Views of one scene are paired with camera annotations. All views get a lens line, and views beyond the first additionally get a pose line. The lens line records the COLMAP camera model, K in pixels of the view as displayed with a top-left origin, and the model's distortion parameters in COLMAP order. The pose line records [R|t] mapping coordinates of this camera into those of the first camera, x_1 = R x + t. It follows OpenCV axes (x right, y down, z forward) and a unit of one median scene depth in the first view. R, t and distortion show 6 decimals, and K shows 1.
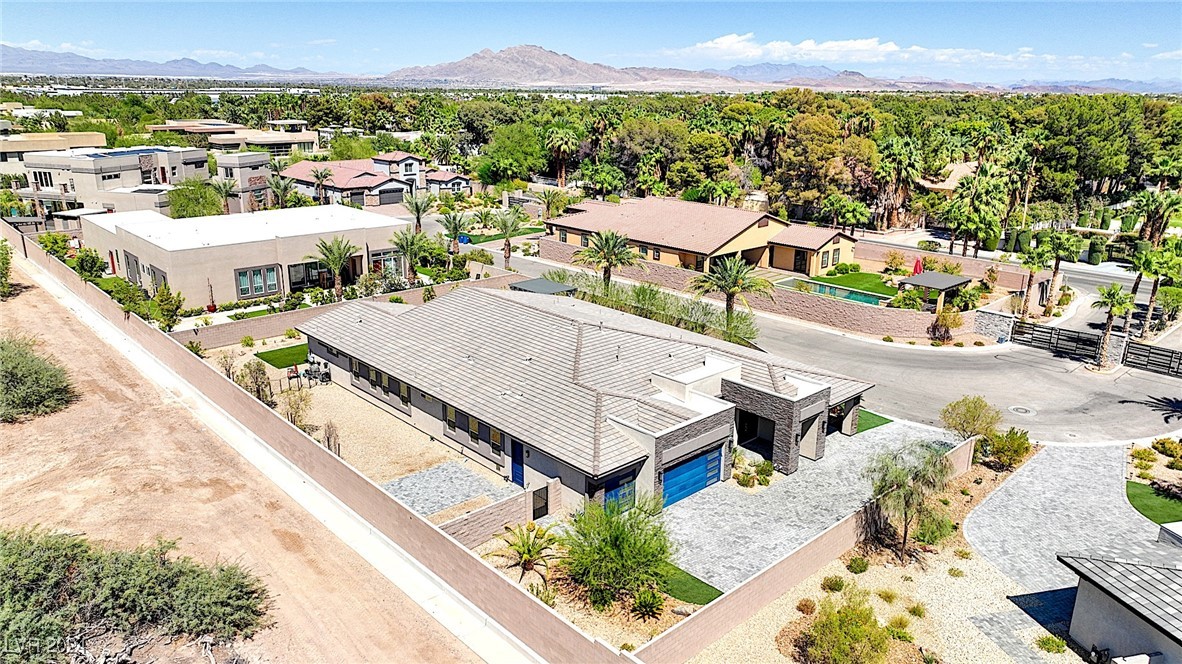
lens RADIAL K [[829.9, 0, 591.0], [0, 829.9, 332.0], [0, 0, 1]] dist [-0.002532, 0.020394]
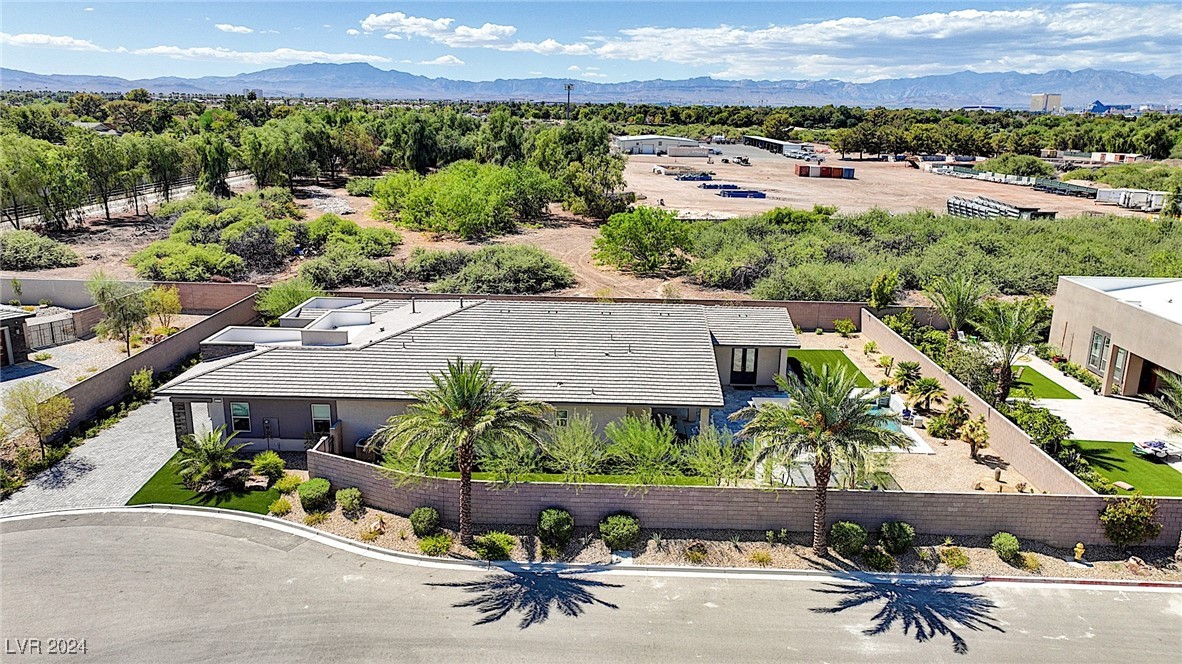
lens RADIAL K [[829.9, 0, 591.0], [0, 829.9, 332.0], [0, 0, 1]] dist [-0.002532, 0.020394]
pose [[-0.701499, 0.160204, -0.694431, 0.314772], [-0.228128, 0.872658, 0.431770, -0.231034], [0.675172, 0.461305, -0.575622, 0.910487]]
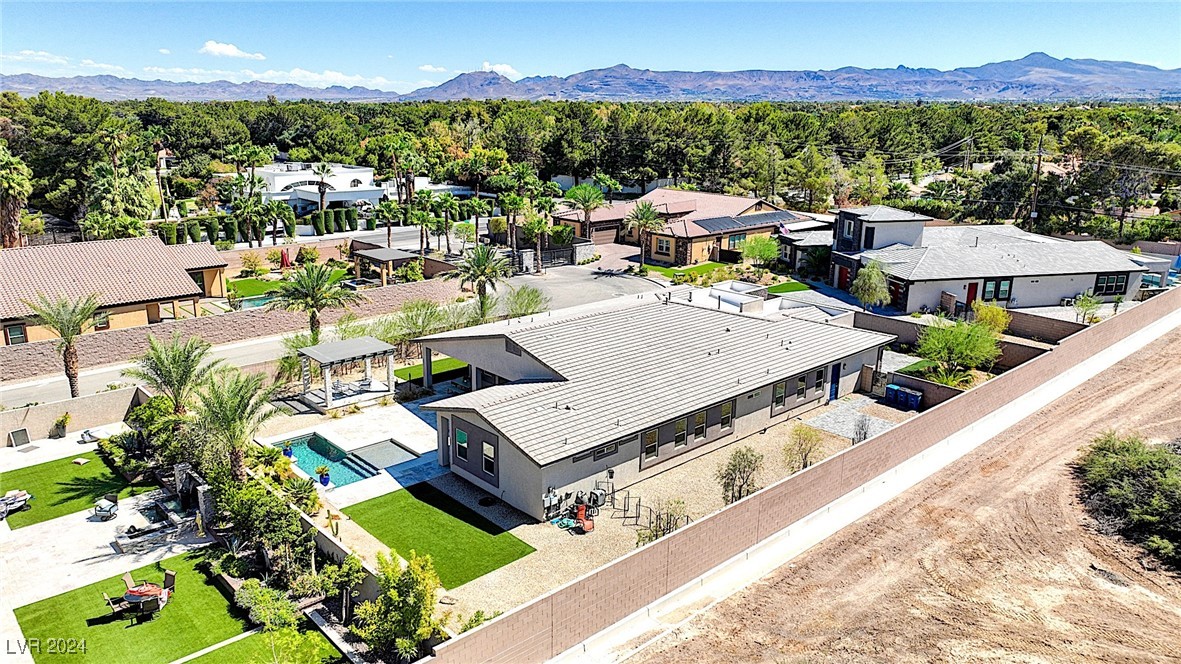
lens RADIAL K [[829.2, 0, 590.5], [0, 829.2, 332.0], [0, 0, 1]] dist [-0.002532, 0.020394]
pose [[0.000529, -0.274049, 0.961716, -0.571187], [0.276798, 0.924180, 0.263201, -0.152714], [-0.960928, 0.266062, 0.076345, 0.563885]]
